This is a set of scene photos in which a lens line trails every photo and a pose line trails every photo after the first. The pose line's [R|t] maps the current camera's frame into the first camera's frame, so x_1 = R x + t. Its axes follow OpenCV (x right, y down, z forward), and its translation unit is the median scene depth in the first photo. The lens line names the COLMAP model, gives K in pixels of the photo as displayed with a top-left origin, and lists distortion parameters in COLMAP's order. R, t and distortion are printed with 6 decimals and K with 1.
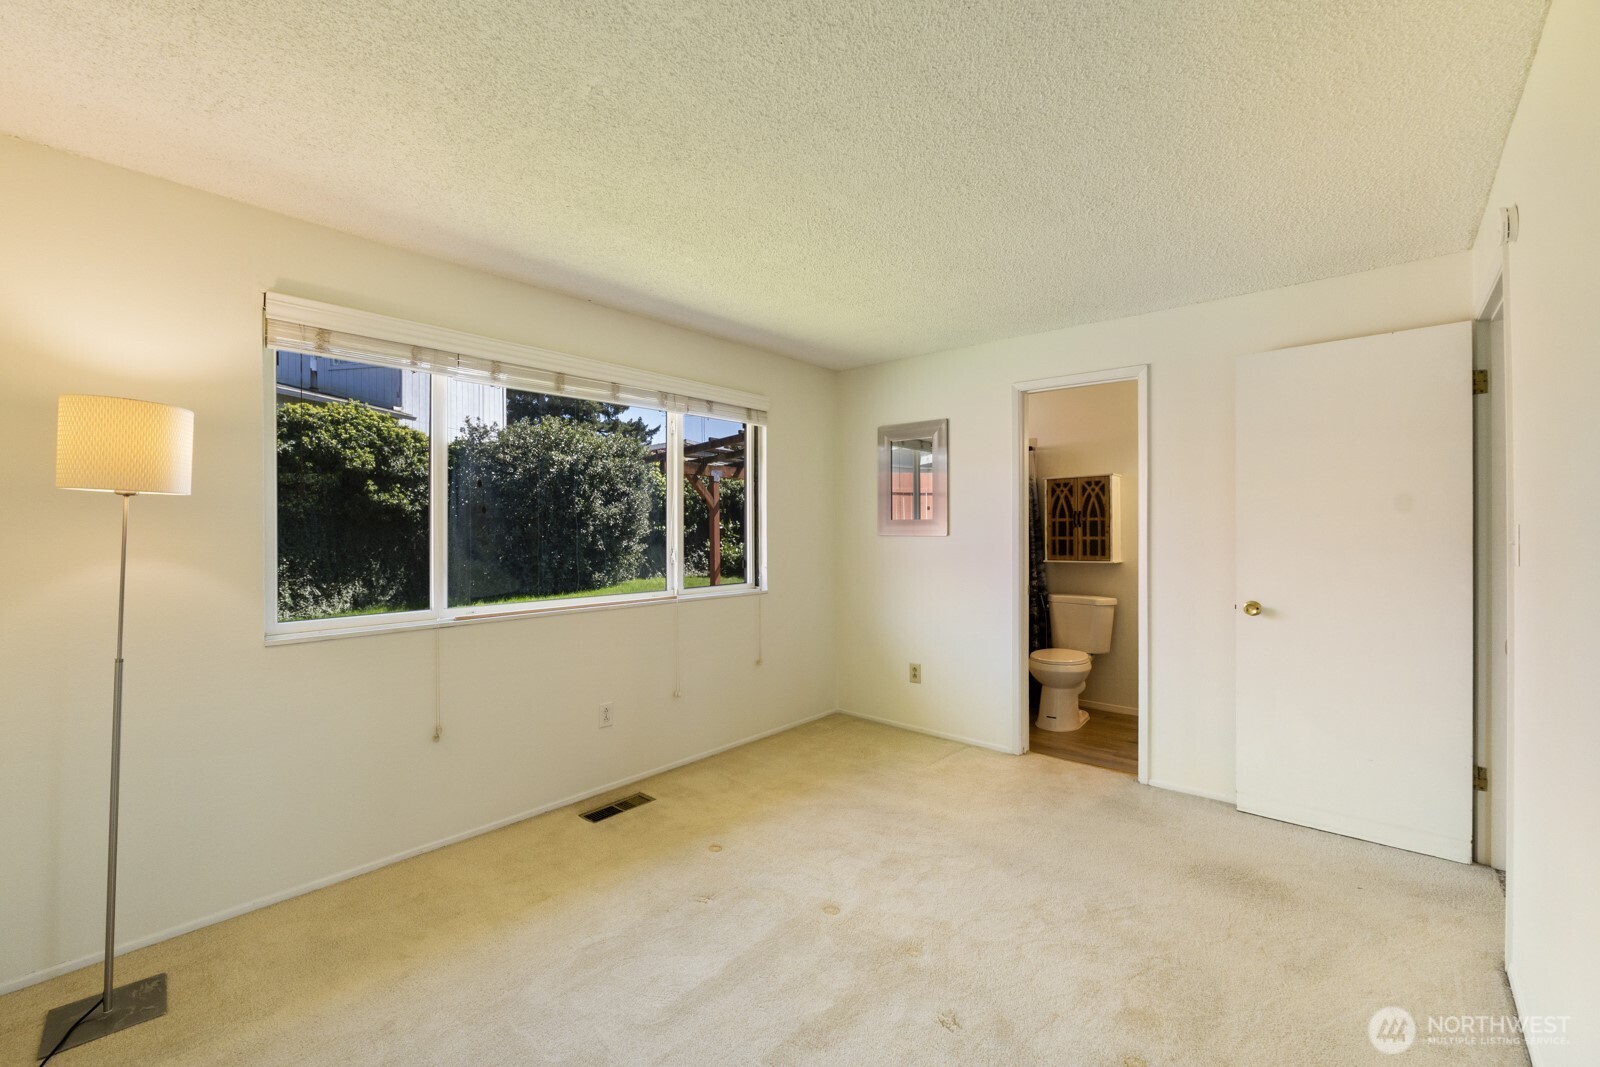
lens RADIAL K [[665.5, 0, 811.9], [0, 665.5, 531.2], [0, 0, 1]] dist [-0.006228, -0.000388]
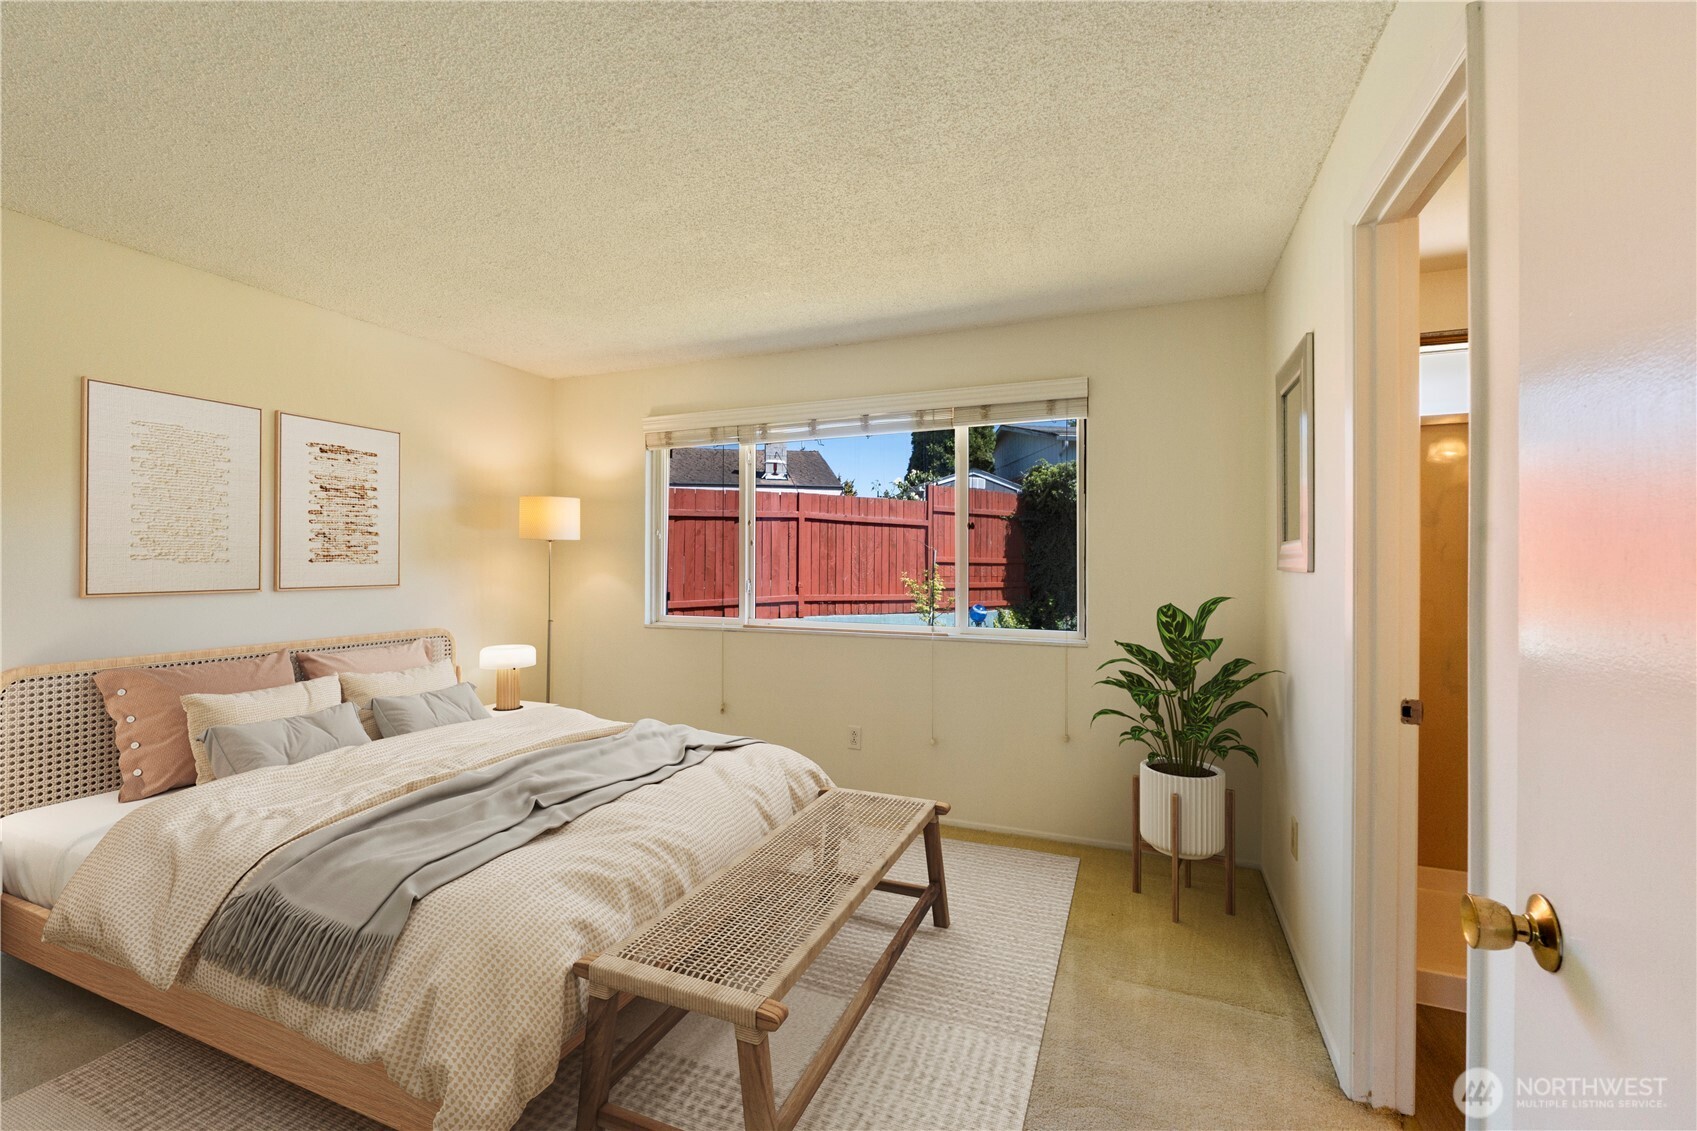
lens RADIAL K [[705.8, 0, 861.2], [0, 705.8, 563.0], [0, 0, 1]] dist [-0.006228, -0.000388]
pose [[0.317735, 0.007779, -0.948148, 0.738066], [-0.005800, 0.999964, 0.006260, -0.003520], [0.948162, 0.003510, 0.317769, 0.661145]]
